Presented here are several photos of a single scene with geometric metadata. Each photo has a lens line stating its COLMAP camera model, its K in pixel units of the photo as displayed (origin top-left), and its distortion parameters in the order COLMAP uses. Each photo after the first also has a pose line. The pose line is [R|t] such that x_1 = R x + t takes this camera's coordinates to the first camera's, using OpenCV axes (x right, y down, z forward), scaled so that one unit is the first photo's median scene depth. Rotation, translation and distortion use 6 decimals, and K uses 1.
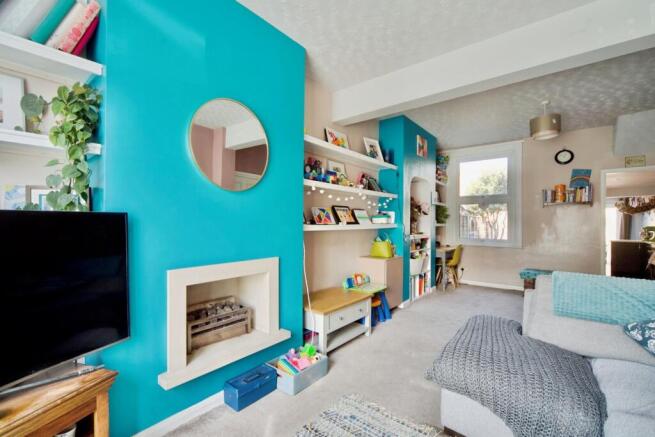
lens RADIAL K [[283.4, 0, 327.1], [0, 283.4, 221.6], [0, 0, 1]] dist [-0.002643, -0.000425]
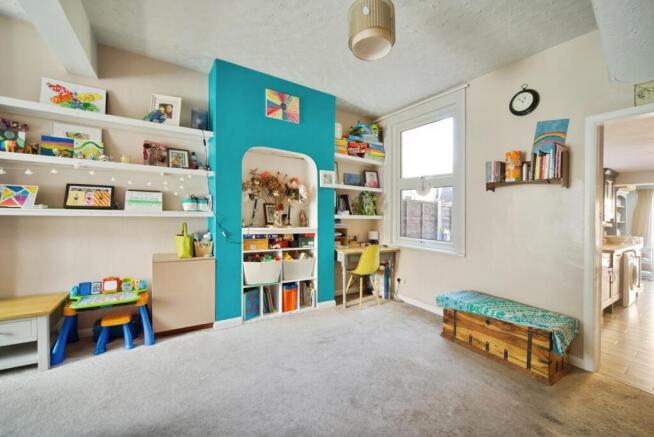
lens RADIAL K [[269.5, 0, 328.3], [0, 269.5, 214.5], [0, 0, 1]] dist [-0.004877, -0.000138]
pose [[0.955741, 0.022653, -0.293335, 0.654399], [-0.022365, 0.999740, 0.004337, 0.004314], [0.293357, 0.002415, 0.956000, 0.382601]]
